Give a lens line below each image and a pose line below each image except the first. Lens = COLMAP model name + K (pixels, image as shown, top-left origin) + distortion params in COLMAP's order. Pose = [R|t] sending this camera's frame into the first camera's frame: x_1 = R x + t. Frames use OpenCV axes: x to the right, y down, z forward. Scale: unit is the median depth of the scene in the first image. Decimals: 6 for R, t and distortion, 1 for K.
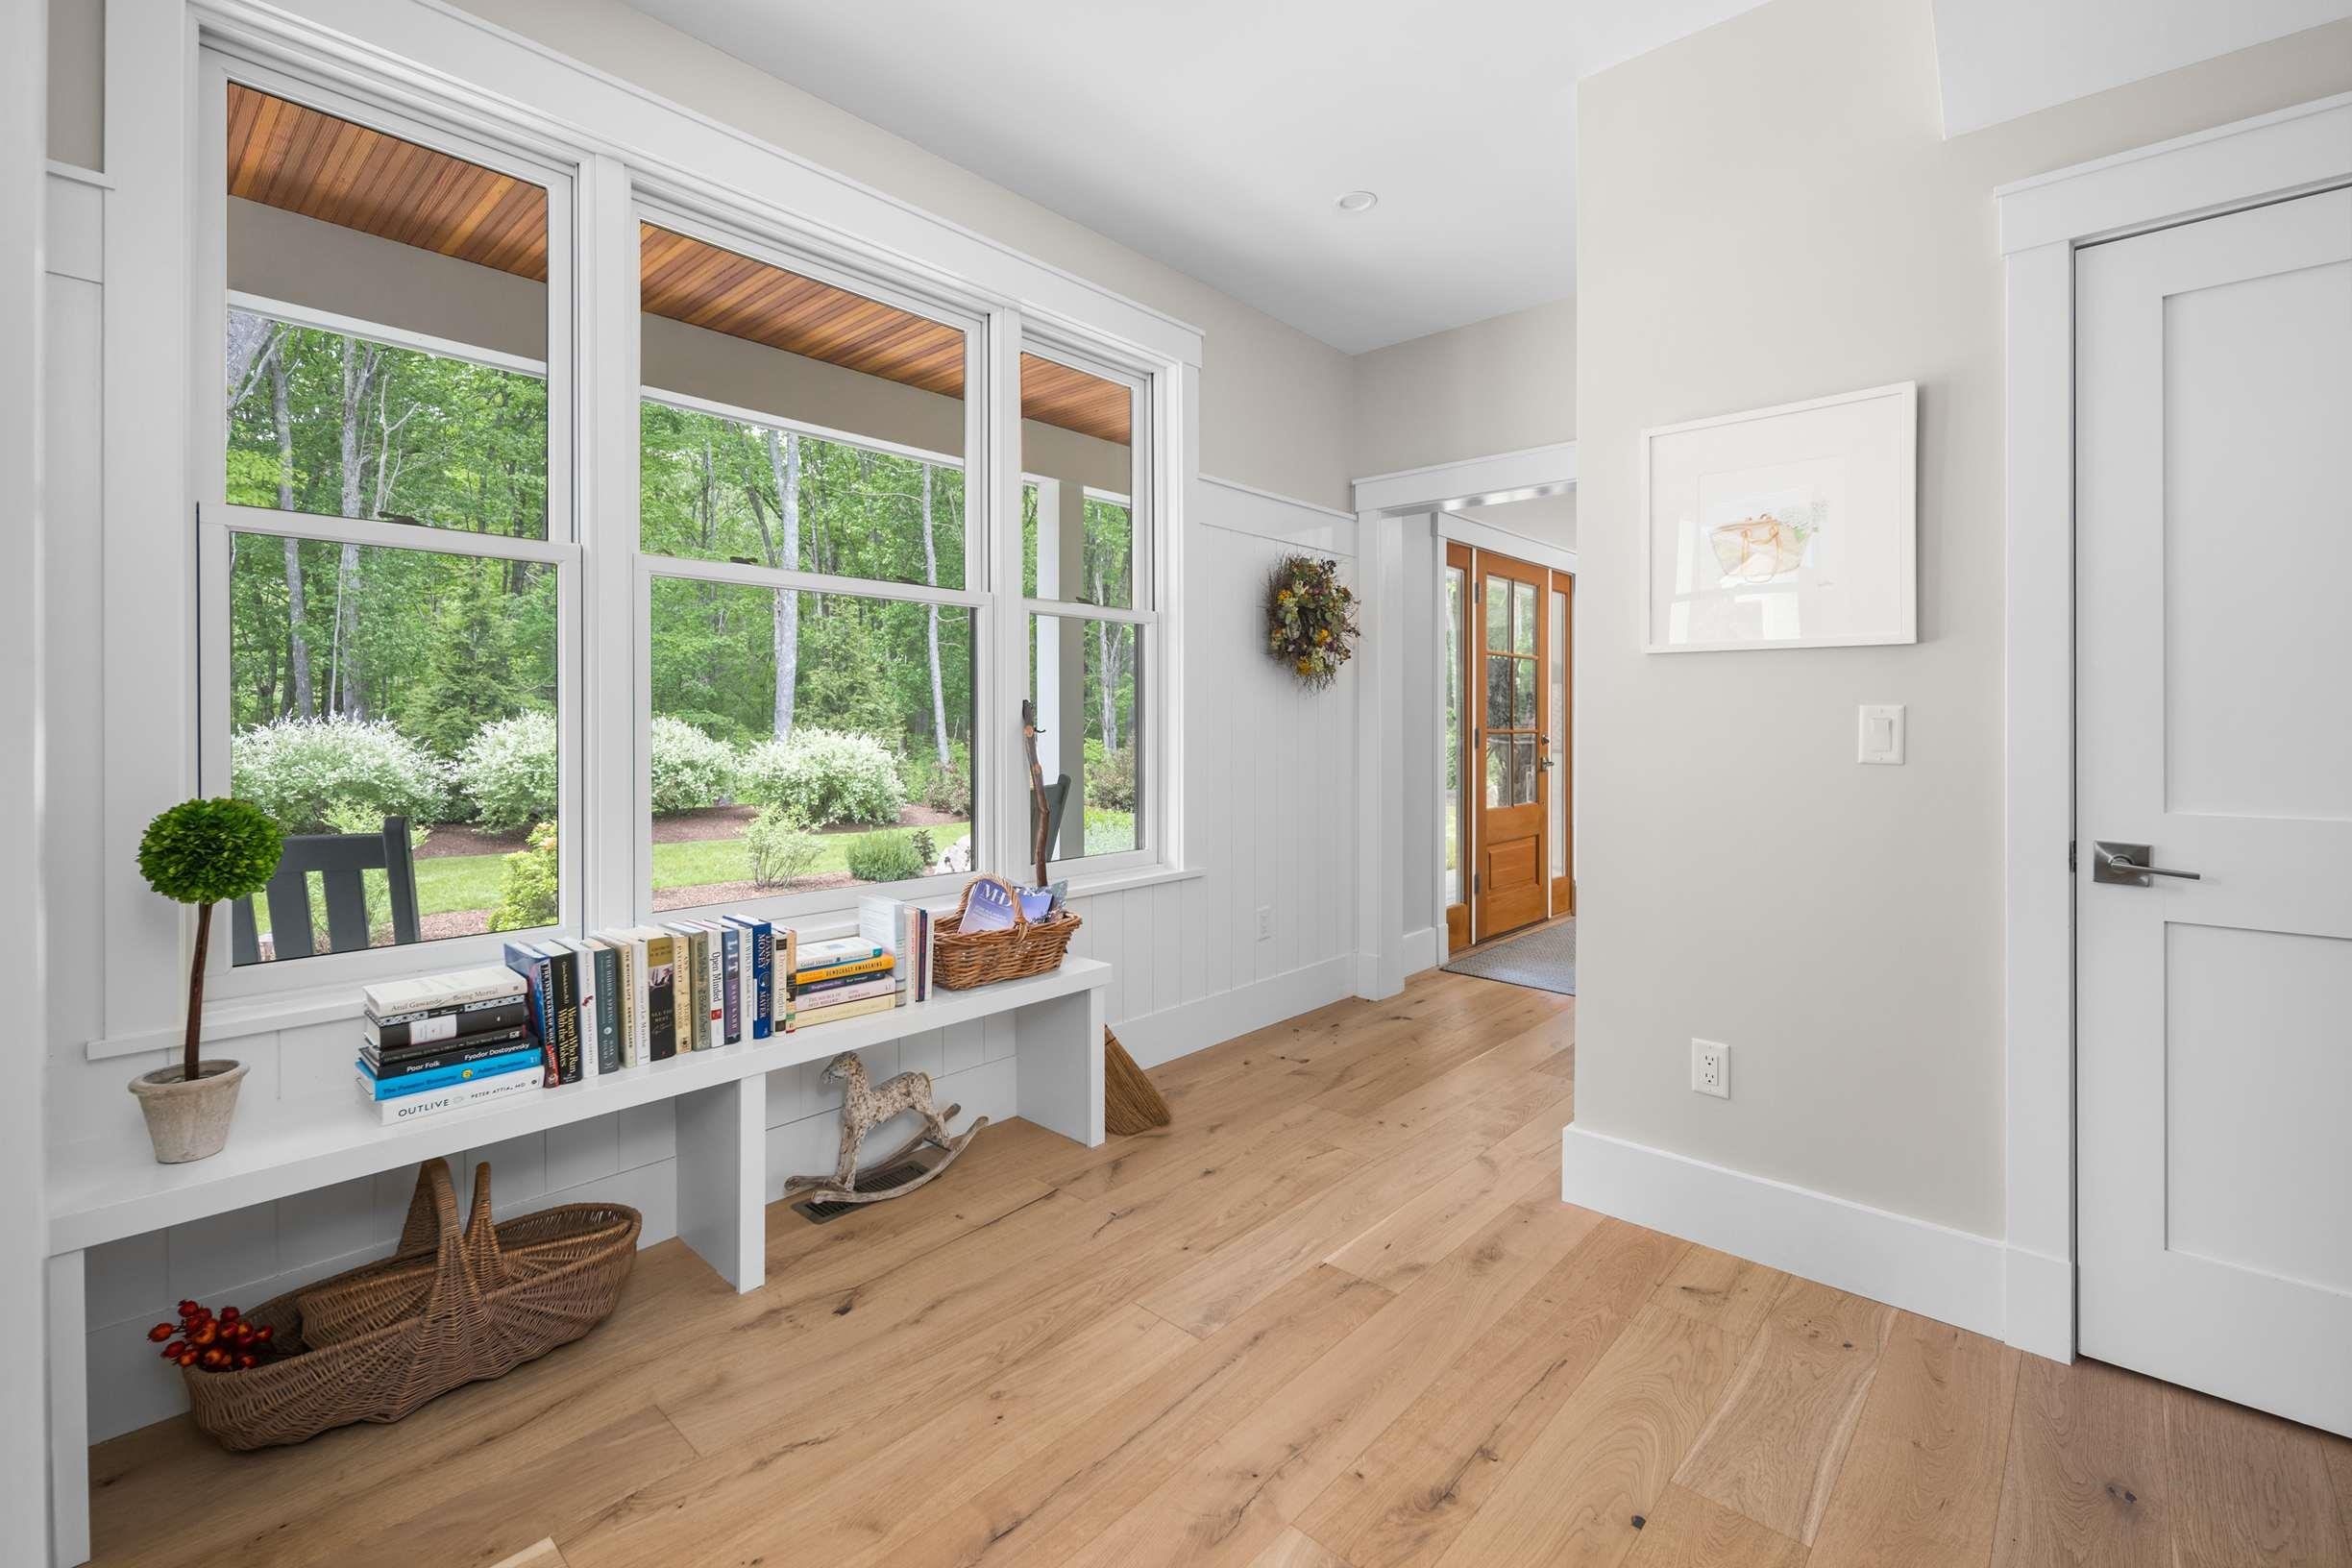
lens RADIAL K [[1032.4, 0, 1182.9], [0, 1032.4, 722.5], [0, 0, 1]] dist [-0.001605, -0.000368]
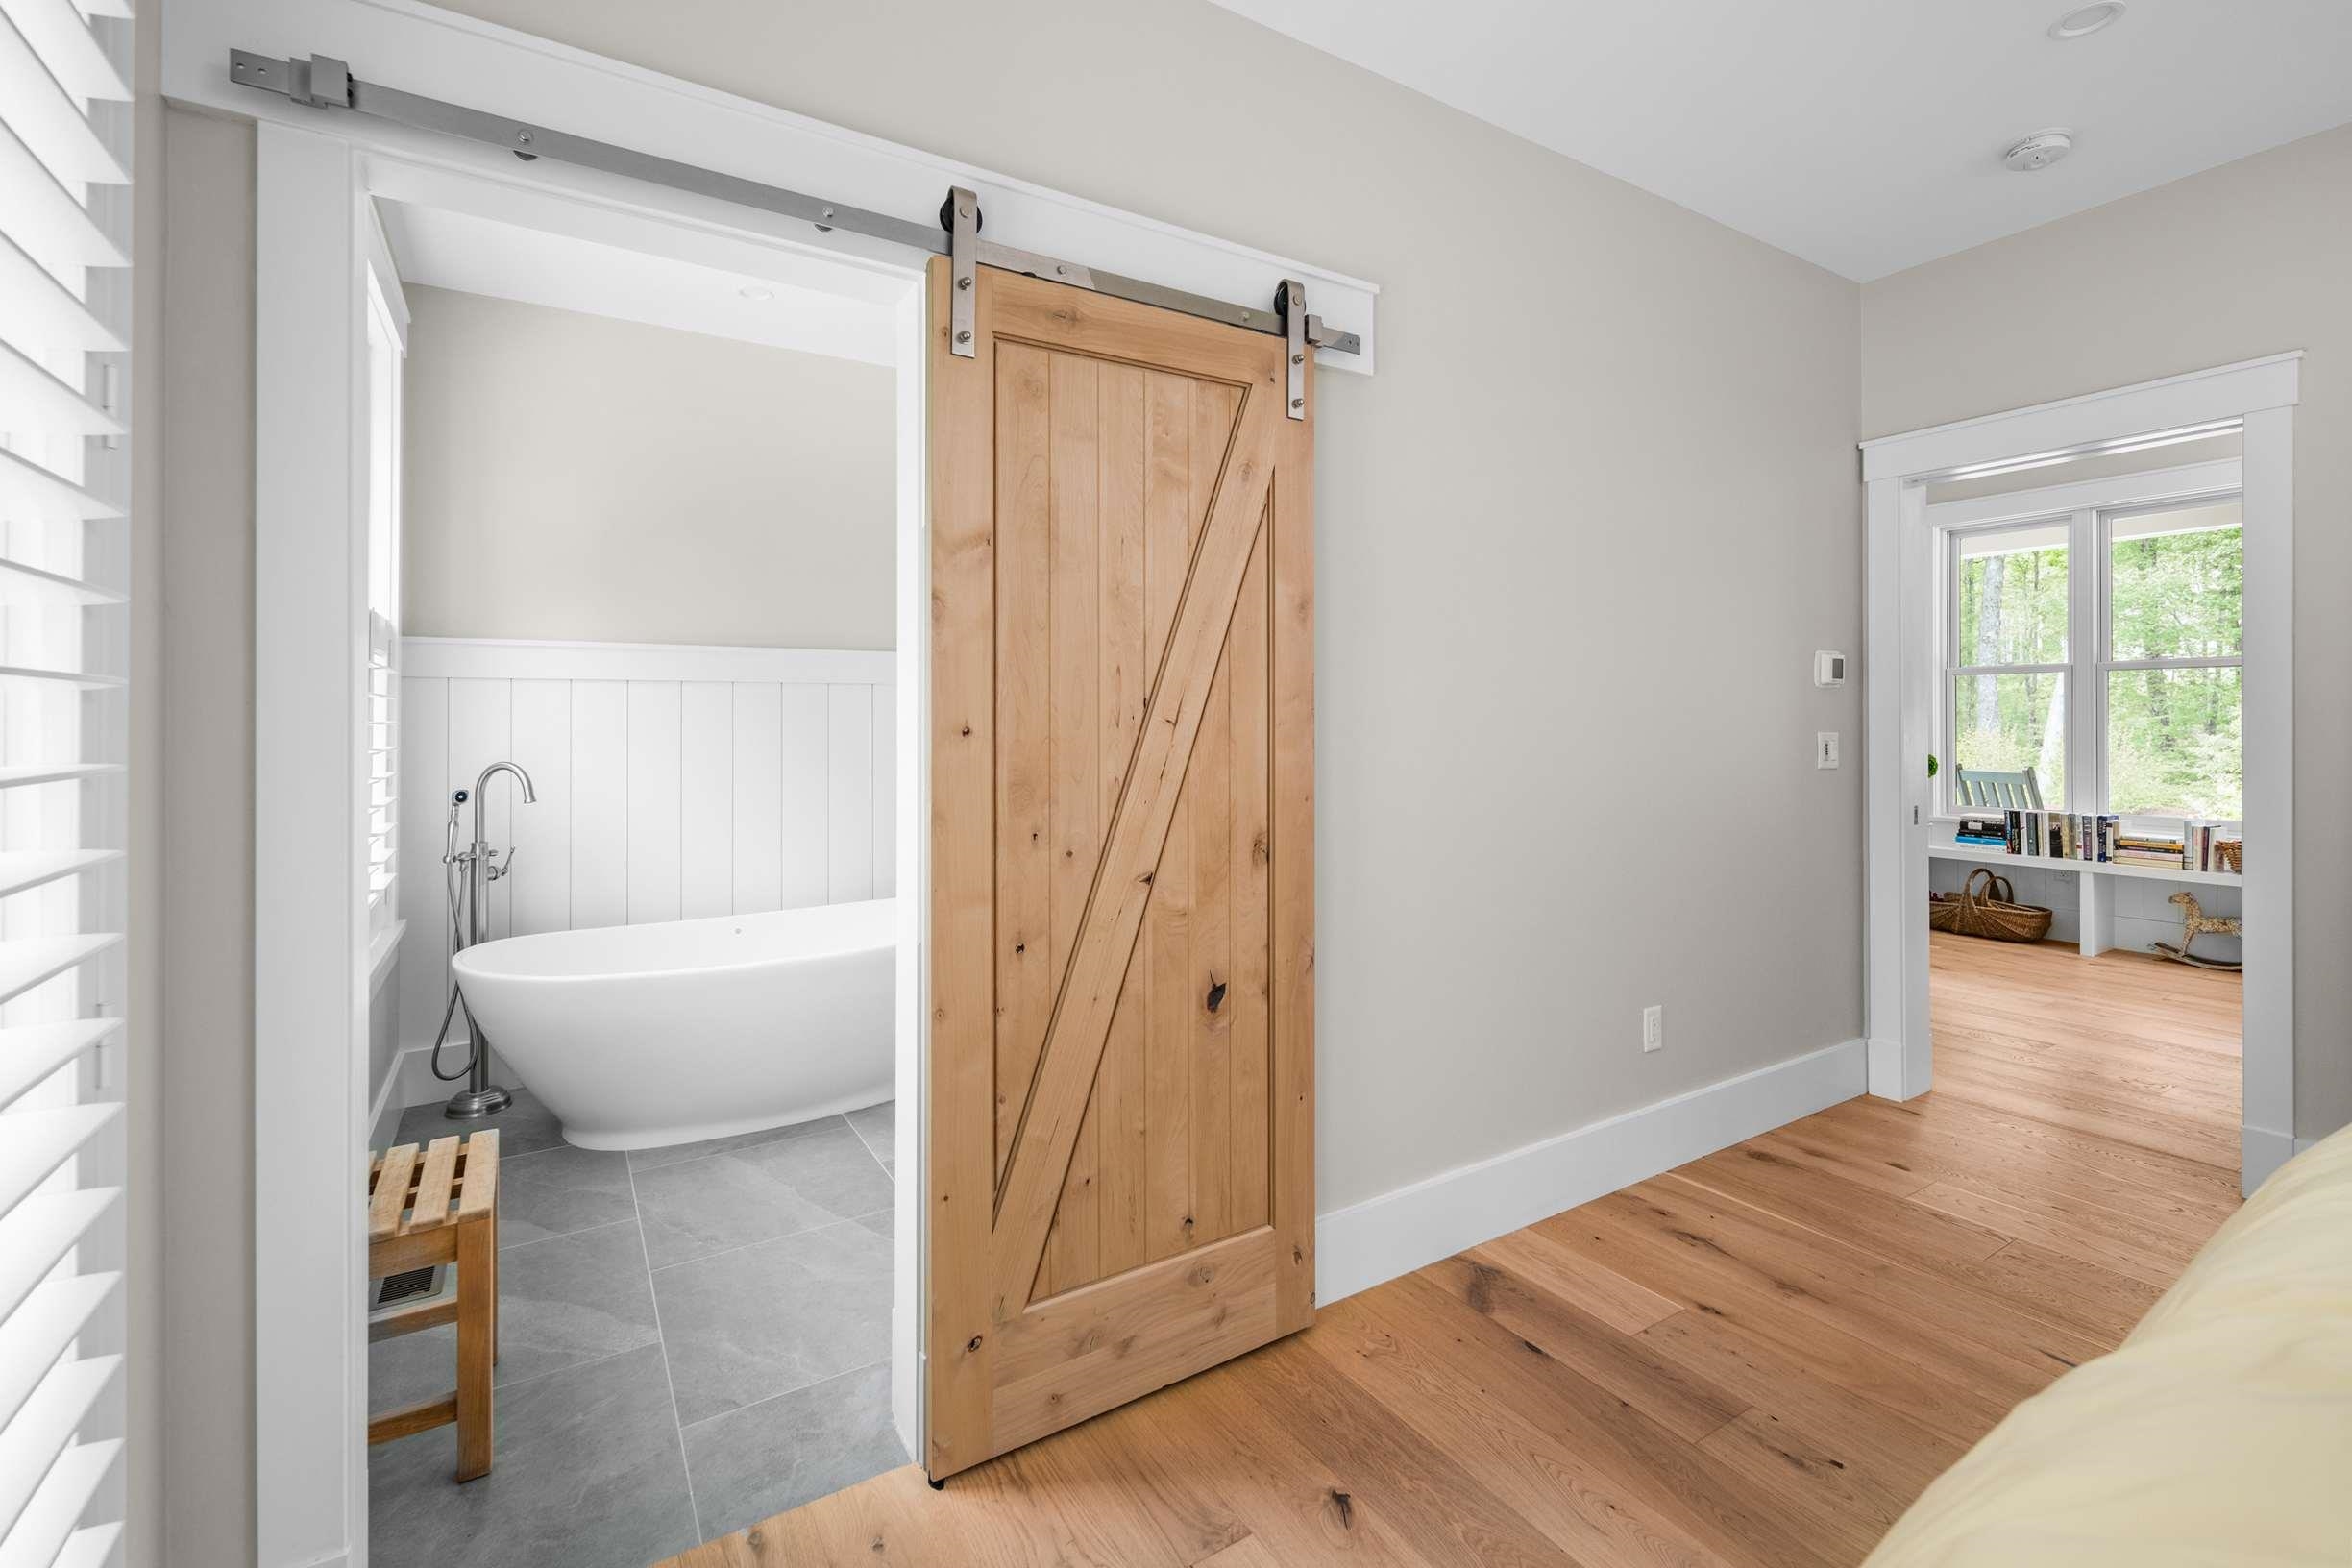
lens RADIAL K [[1032.4, 0, 1182.9], [0, 1032.4, 722.5], [0, 0, 1]] dist [-0.001605, -0.000368]
pose [[-0.275376, -0.003173, -0.961331, 2.711257], [0.000223, 0.999994, -0.003365, -0.024361], [0.961336, -0.001141, -0.275374, -0.469248]]
